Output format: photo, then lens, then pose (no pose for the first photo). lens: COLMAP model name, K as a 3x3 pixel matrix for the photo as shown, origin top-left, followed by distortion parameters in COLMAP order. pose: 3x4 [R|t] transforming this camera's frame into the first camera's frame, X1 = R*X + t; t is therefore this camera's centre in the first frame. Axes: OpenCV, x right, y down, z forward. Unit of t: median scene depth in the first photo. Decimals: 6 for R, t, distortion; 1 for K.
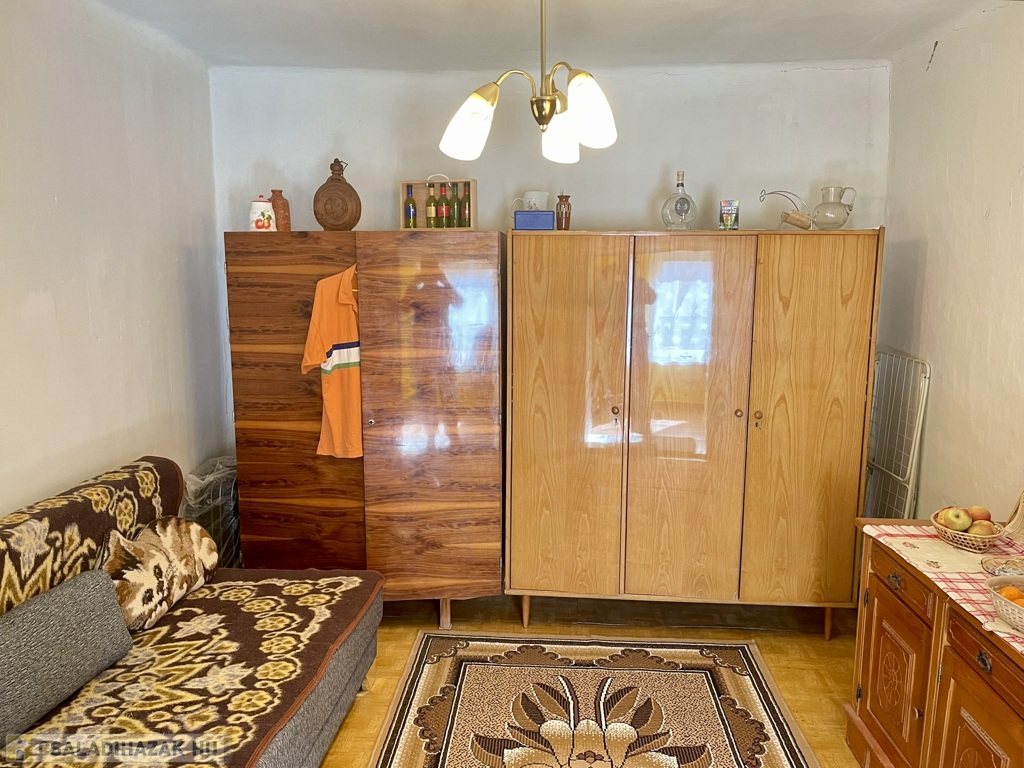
lens RADIAL K [[781.2, 0, 512.0], [0, 781.2, 384.0], [0, 0, 1]] dist [0.003880, 0.004296]
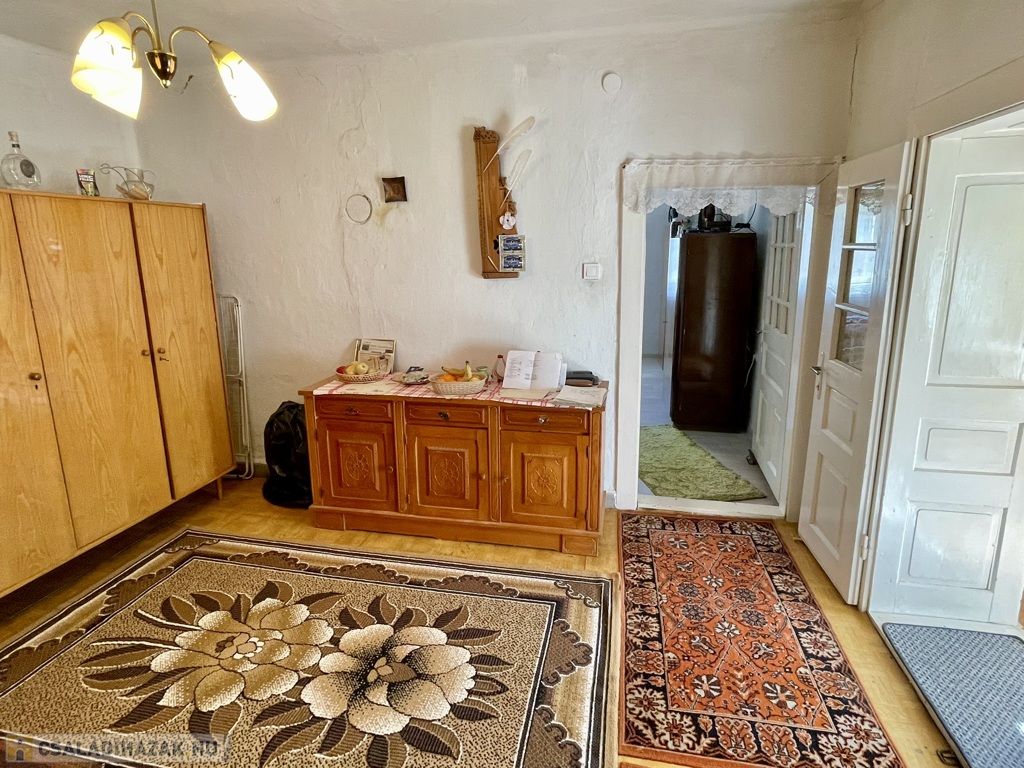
lens RADIAL K [[528.5, 0, 513.3], [0, 528.5, 351.1], [0, 0, 1]] dist [0.001424, 0.000711]
pose [[0.157309, -0.199283, 0.967233, -0.418554], [0.150156, 0.972867, 0.176022, -0.024270], [-0.976067, 0.117546, 0.182964, 0.303651]]
